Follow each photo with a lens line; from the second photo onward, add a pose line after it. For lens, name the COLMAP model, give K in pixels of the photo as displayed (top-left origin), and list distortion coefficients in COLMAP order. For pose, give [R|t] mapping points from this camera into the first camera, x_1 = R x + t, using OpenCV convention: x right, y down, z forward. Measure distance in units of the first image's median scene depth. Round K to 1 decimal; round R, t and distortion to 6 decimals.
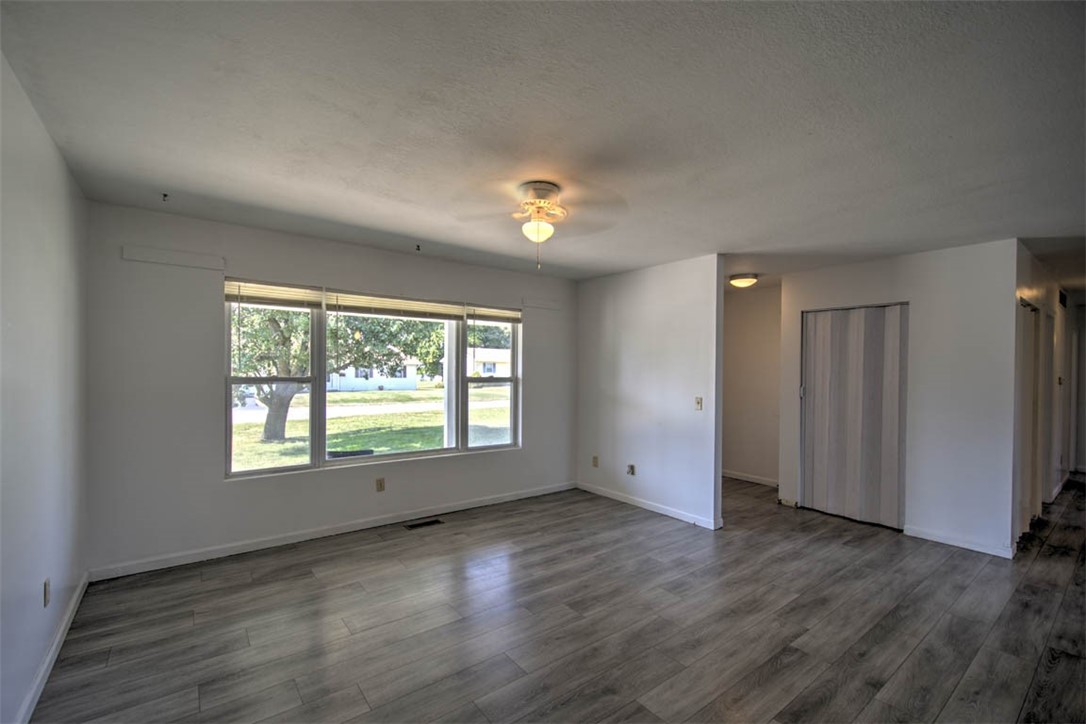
lens RADIAL K [[465.7, 0, 541.5], [0, 465.7, 364.4], [0, 0, 1]] dist [-0.001908, -0.002184]
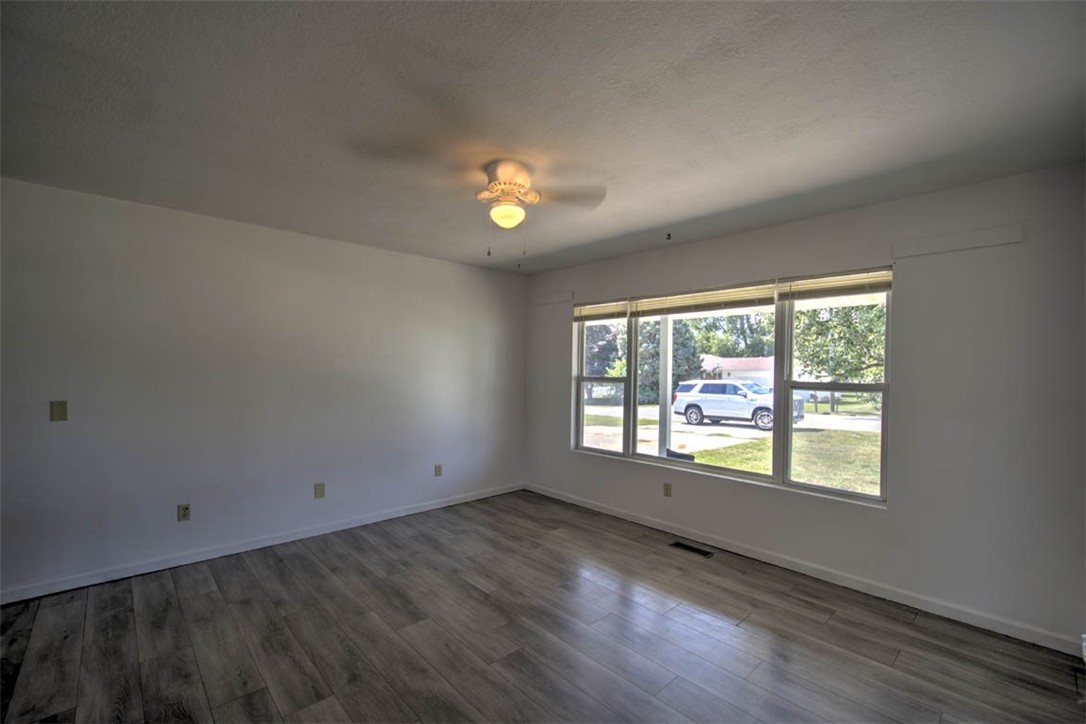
lens RADIAL K [[465.7, 0, 541.5], [0, 465.7, 369.2], [0, 0, 1]] dist [-0.001908, -0.002184]
pose [[0.087007, -0.007523, -0.996179, 0.666751], [0.001552, 0.999971, -0.007416, 0.016116], [0.996206, -0.000901, 0.087016, 0.729724]]
